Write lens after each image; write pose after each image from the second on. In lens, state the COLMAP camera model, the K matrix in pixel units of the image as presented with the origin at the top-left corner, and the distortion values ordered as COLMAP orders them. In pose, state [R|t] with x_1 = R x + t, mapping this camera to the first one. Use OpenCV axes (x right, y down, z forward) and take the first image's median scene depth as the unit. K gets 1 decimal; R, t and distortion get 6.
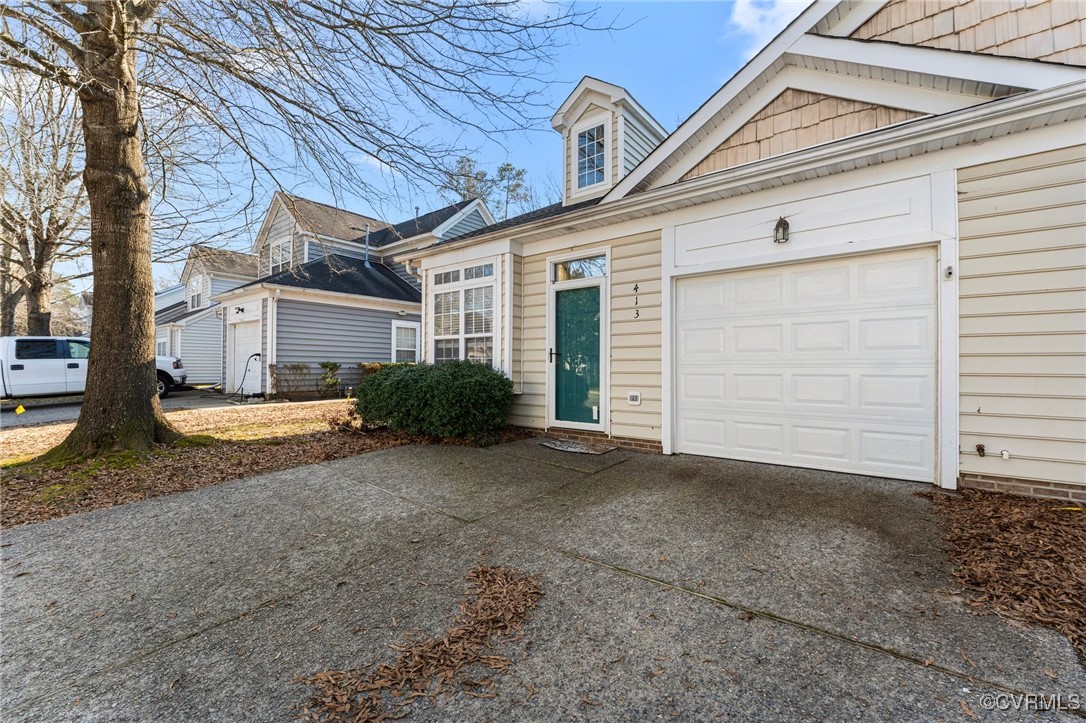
lens RADIAL K [[453.4, 0, 543.0], [0, 453.4, 361.5], [0, 0, 1]] dist [-0.000793, -0.000151]
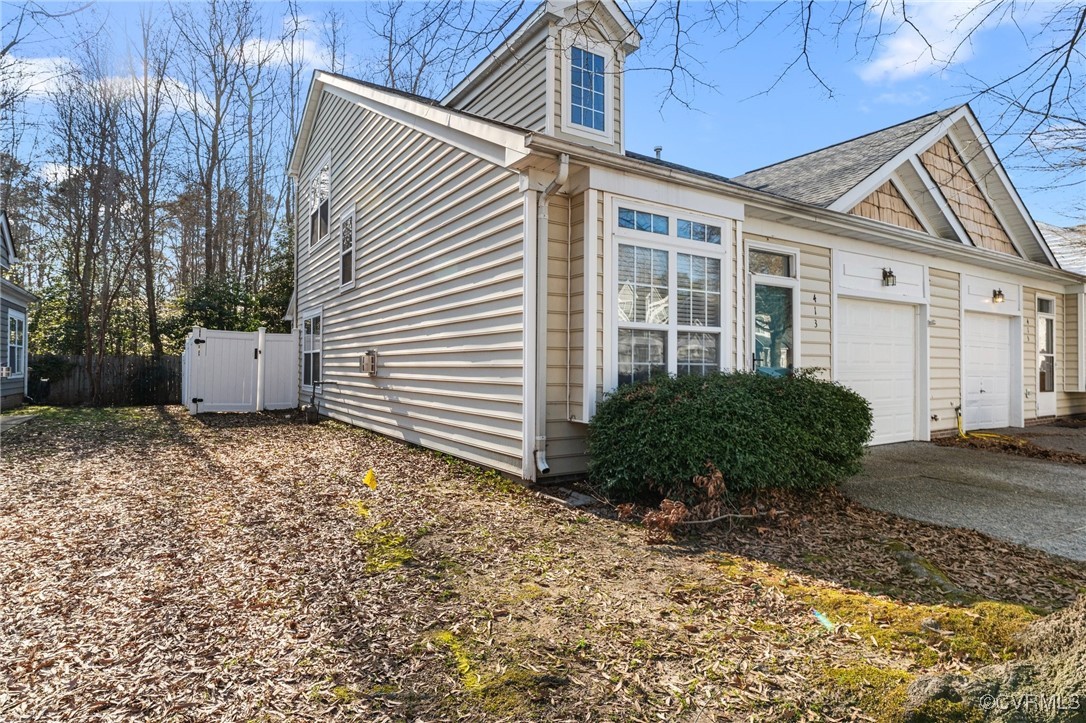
lens RADIAL K [[578.3, 0, 543.0], [0, 578.3, 361.5], [0, 0, 1]] dist [0.000195, -0.000054]
pose [[0.327831, 0.007546, 0.944706, -1.166782], [-0.017053, 0.999852, -0.002068, -0.005726], [-0.944582, -0.015432, 0.327911, 1.089158]]
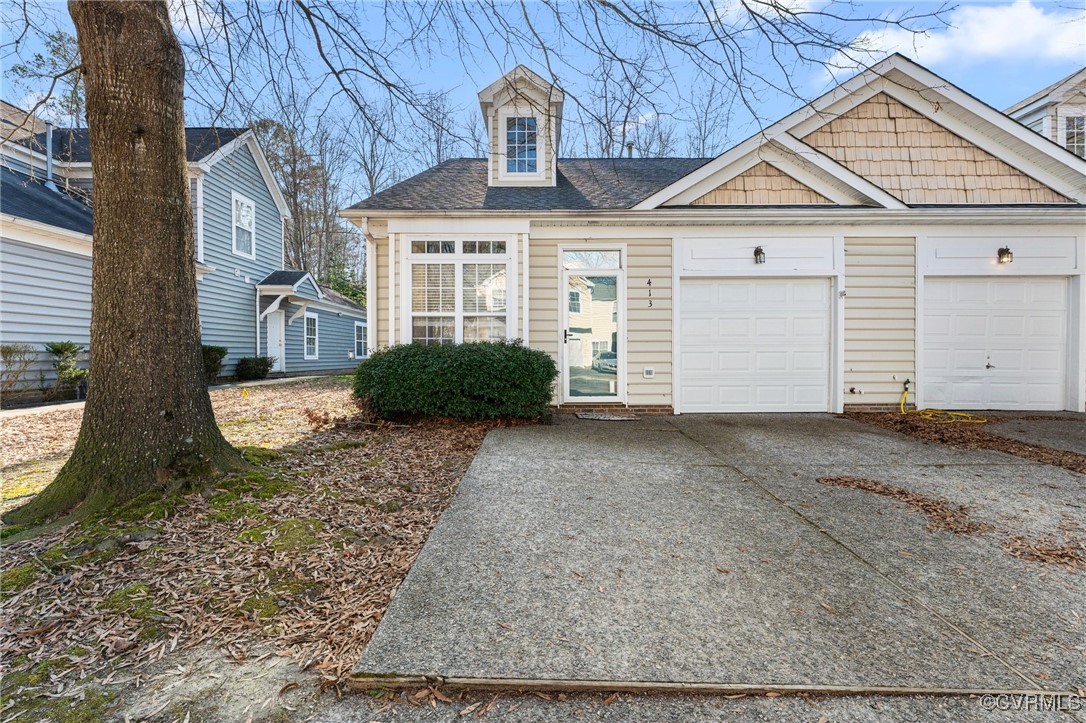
lens RADIAL K [[477.2, 0, 543.0], [0, 477.2, 361.5], [0, 0, 1]] dist [-0.004755, -0.000441]
pose [[0.780592, -0.014837, 0.624865, -0.781925], [-0.003397, 0.999603, 0.027978, 0.014867], [-0.625032, -0.023963, 0.780231, 0.162195]]
